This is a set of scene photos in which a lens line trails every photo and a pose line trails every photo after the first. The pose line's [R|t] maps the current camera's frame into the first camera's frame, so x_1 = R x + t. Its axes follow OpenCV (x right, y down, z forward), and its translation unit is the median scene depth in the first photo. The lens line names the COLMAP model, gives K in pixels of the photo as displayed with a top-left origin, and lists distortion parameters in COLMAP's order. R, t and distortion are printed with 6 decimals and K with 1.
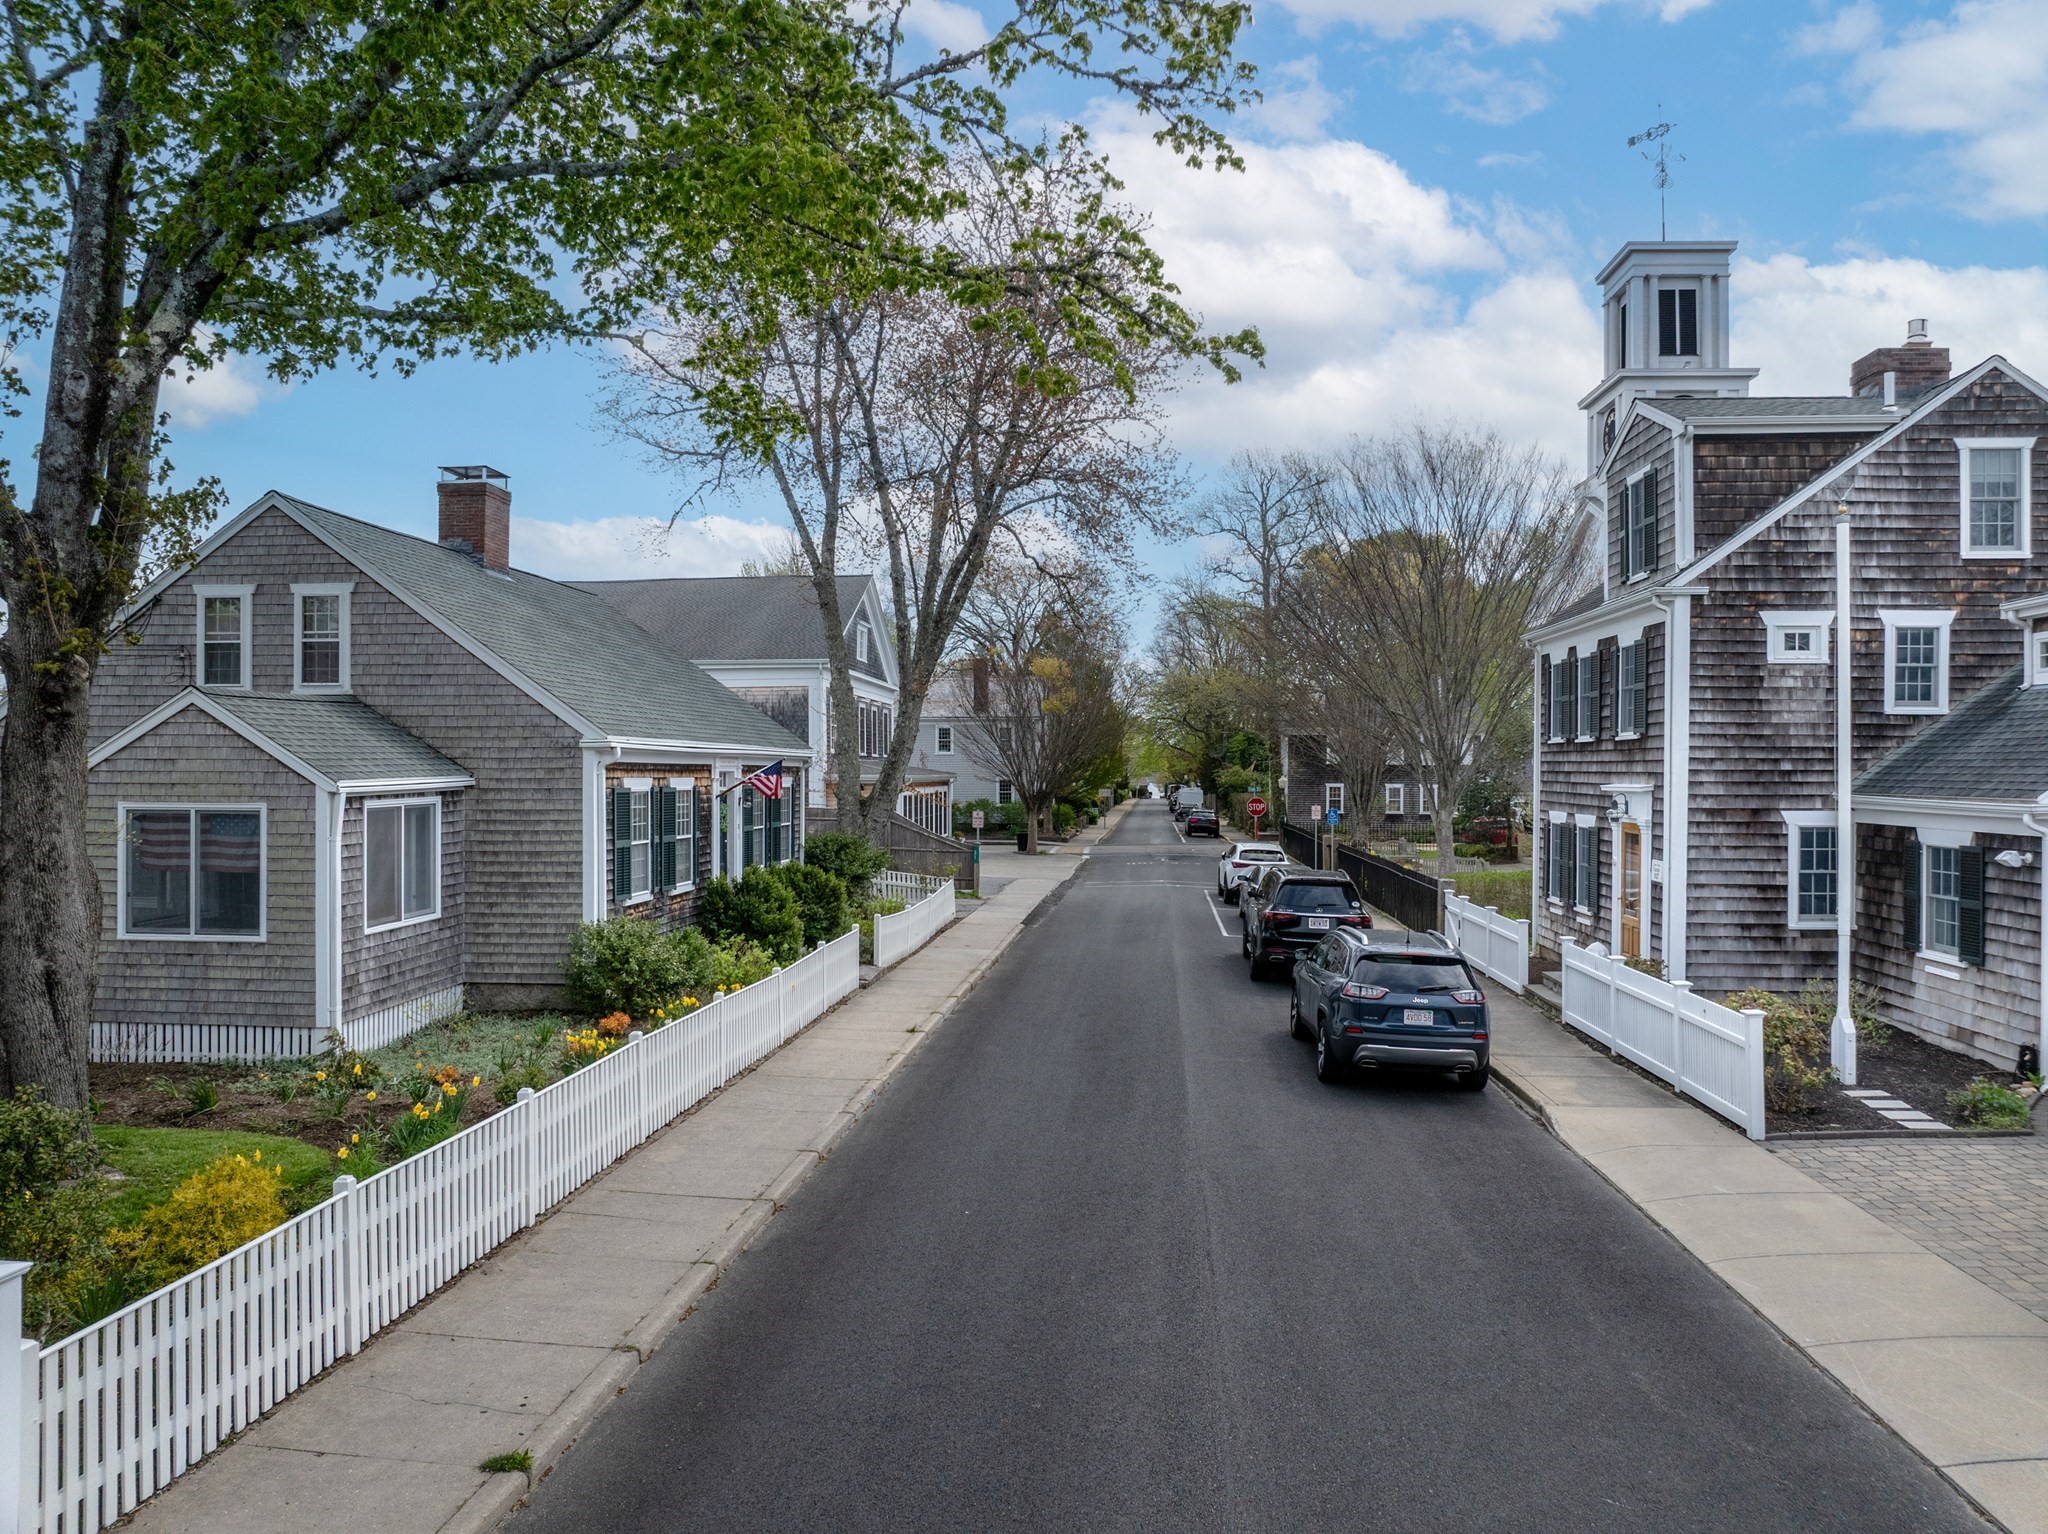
lens RADIAL K [[1443.7, 0, 1024.3], [0, 1443.7, 748.5], [0, 0, 1]] dist [-0.031476, -0.006920]
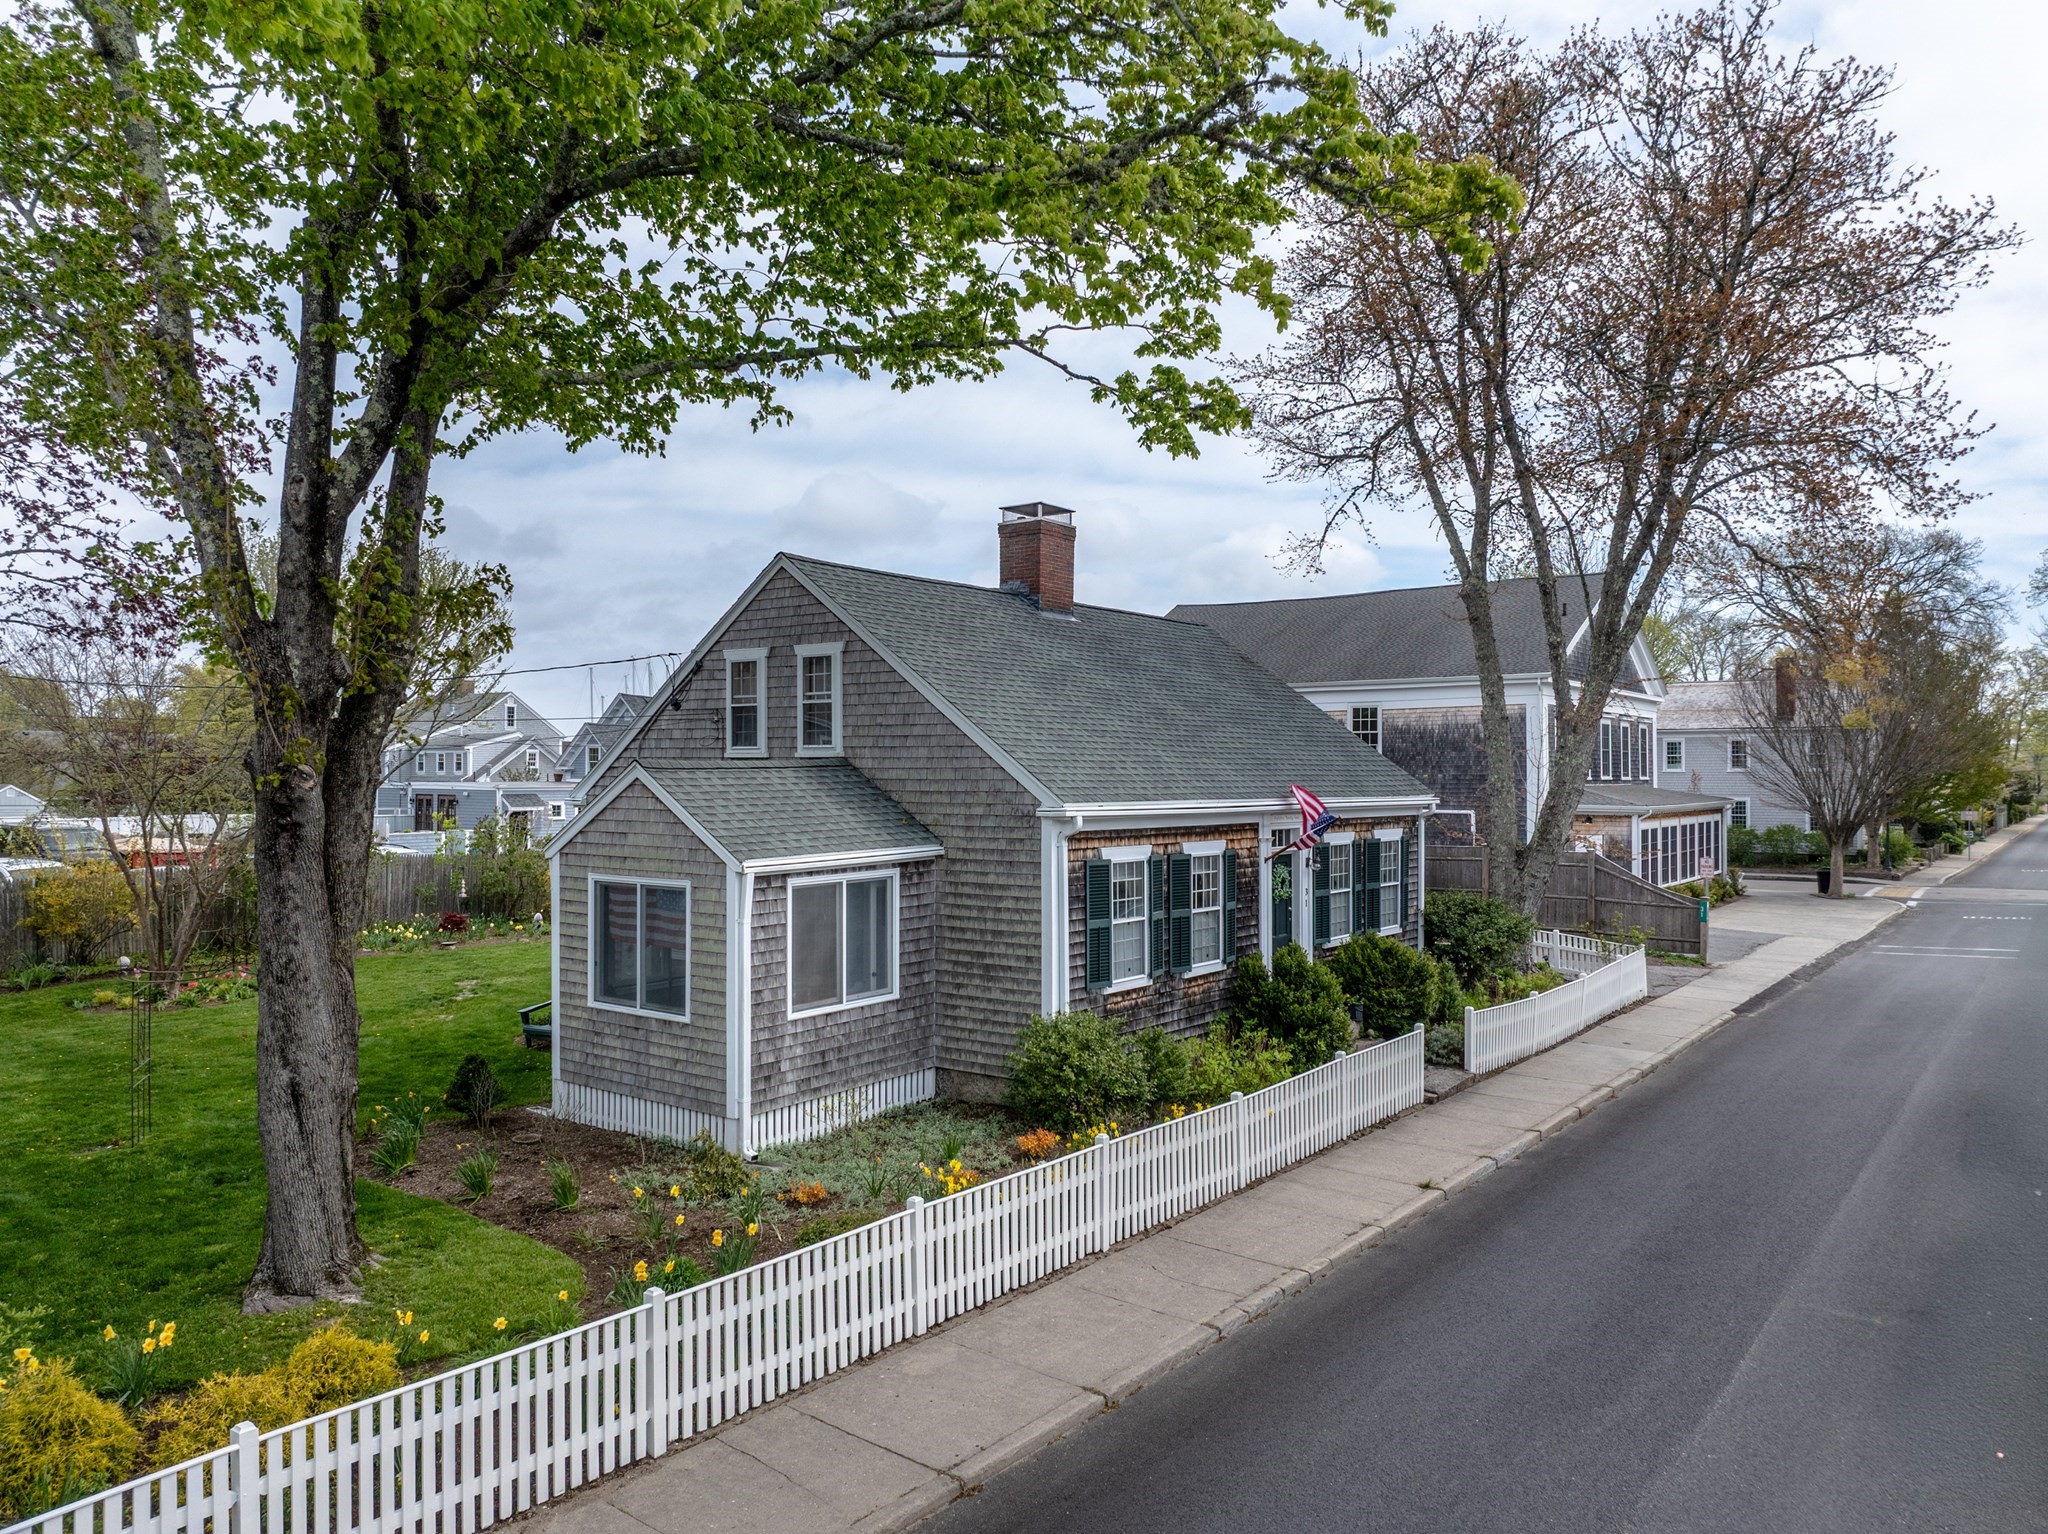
lens RADIAL K [[1443.7, 0, 1024.3], [0, 1443.7, 748.5], [0, 0, 1]] dist [-0.031476, -0.006920]
pose [[0.848134, -0.008822, -0.529708, 0.153147], [0.007418, 0.999961, -0.004776, -0.037786], [0.529729, 0.000121, 0.848167, 0.236733]]
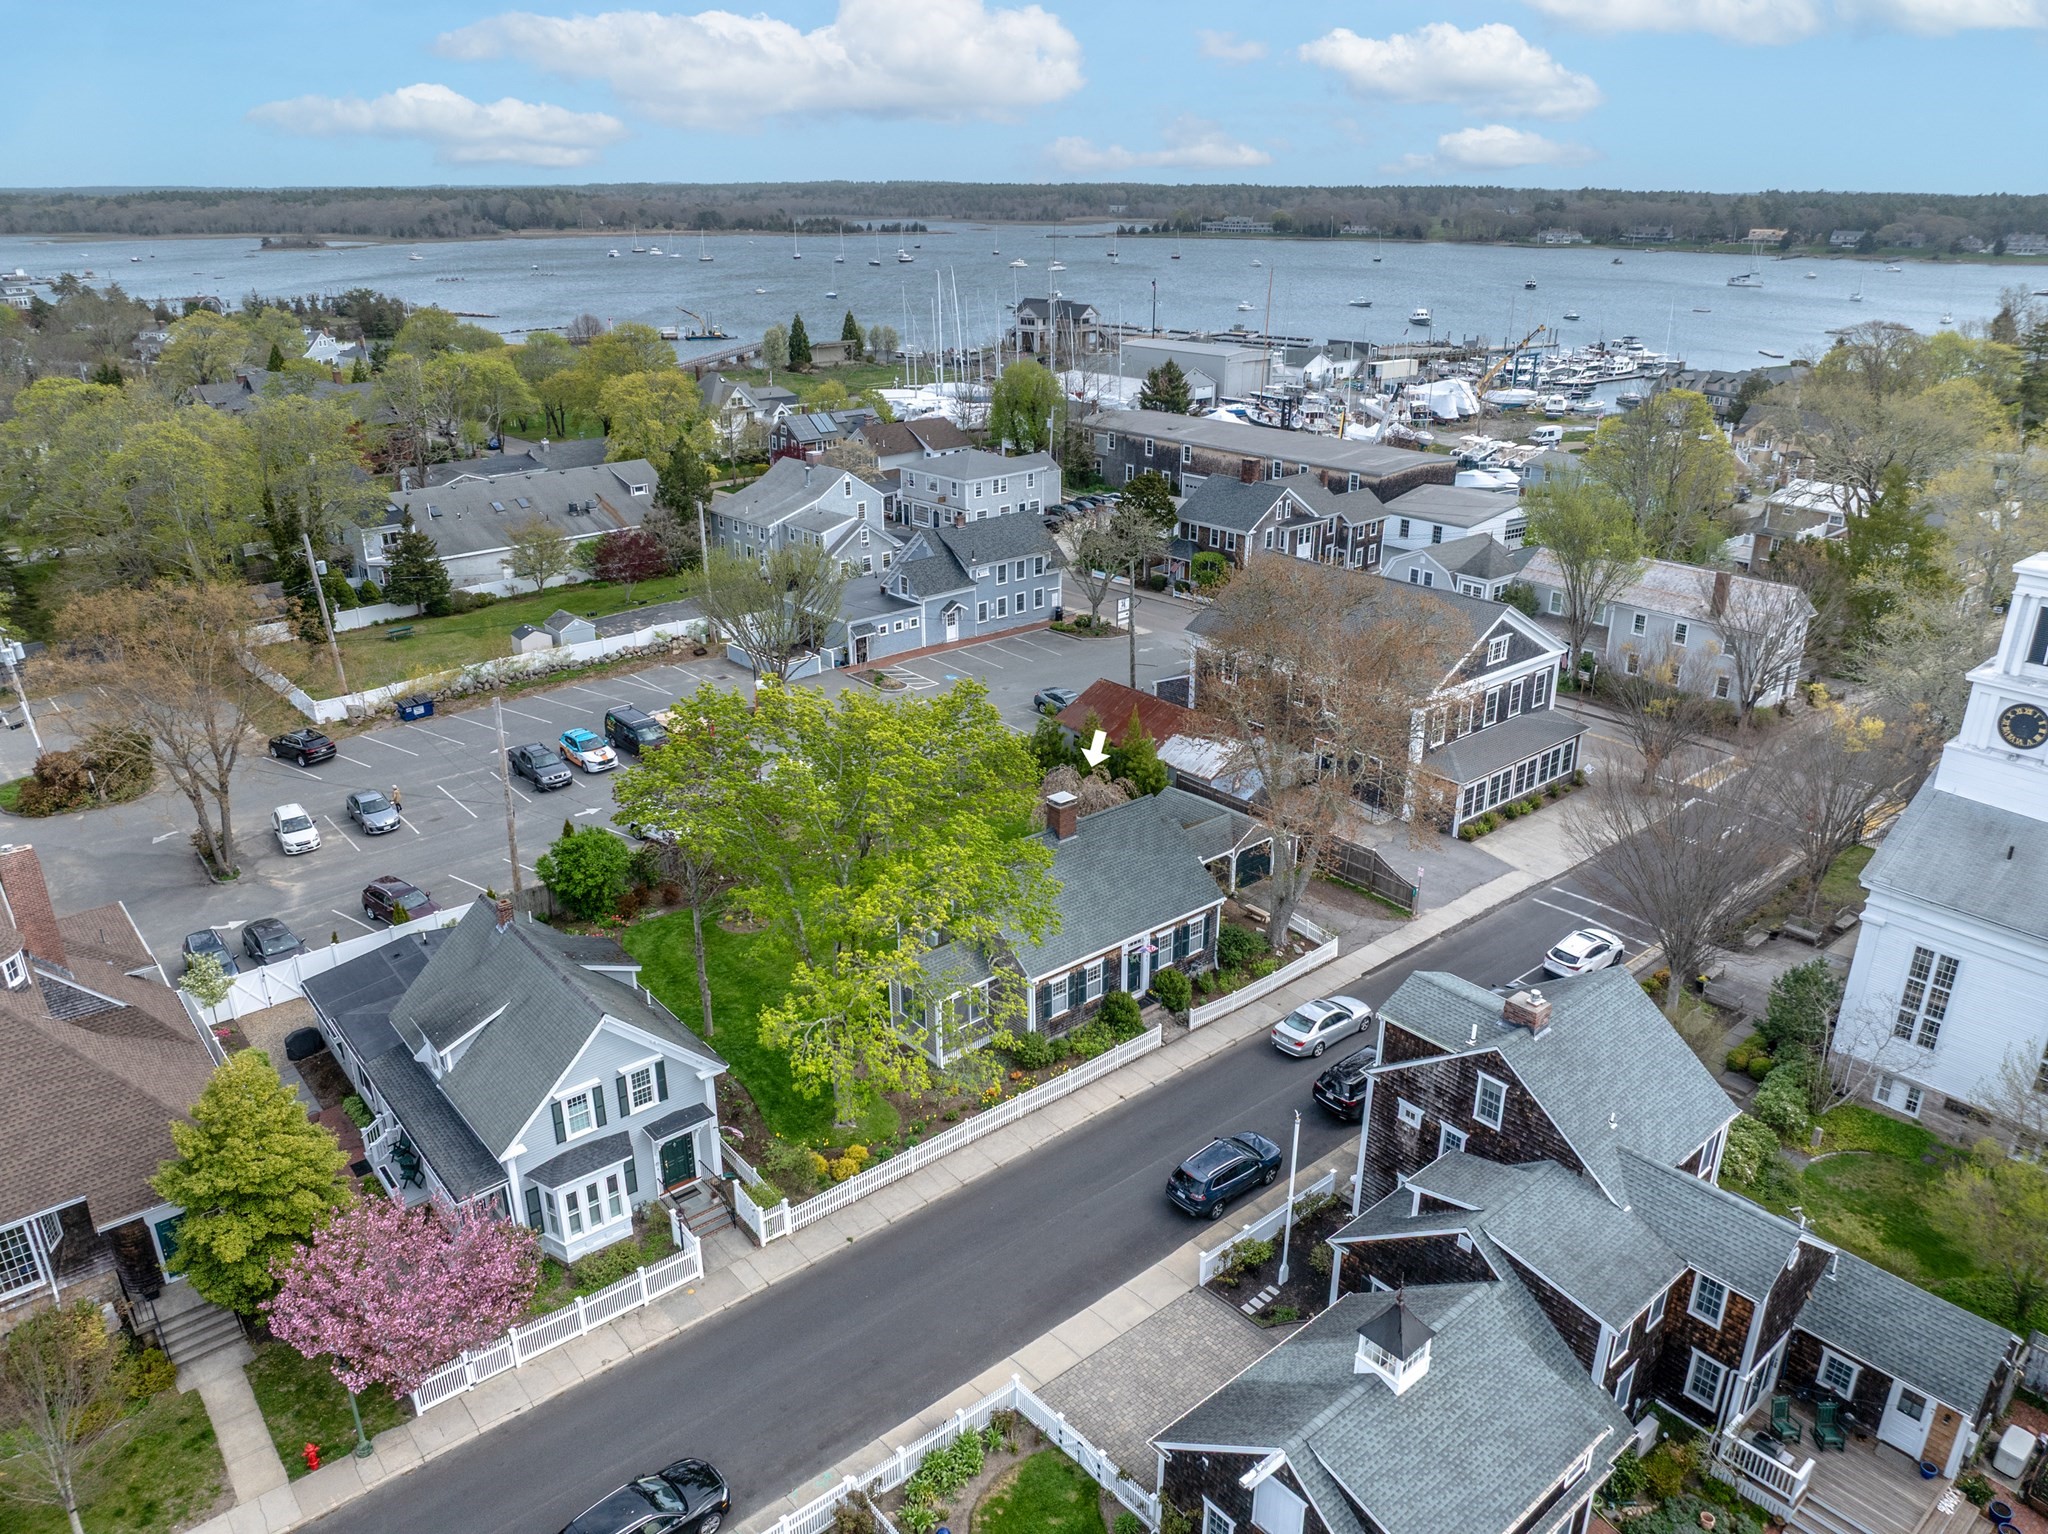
lens RADIAL K [[1443.7, 0, 1024.3], [0, 1443.7, 748.5], [0, 0, 1]] dist [-0.031476, -0.006920]
pose [[0.715042, 0.256393, -0.650368, 1.480075], [0.010792, 0.926157, 0.376983, -1.536340], [0.698998, -0.276577, 0.659474, -0.824980]]
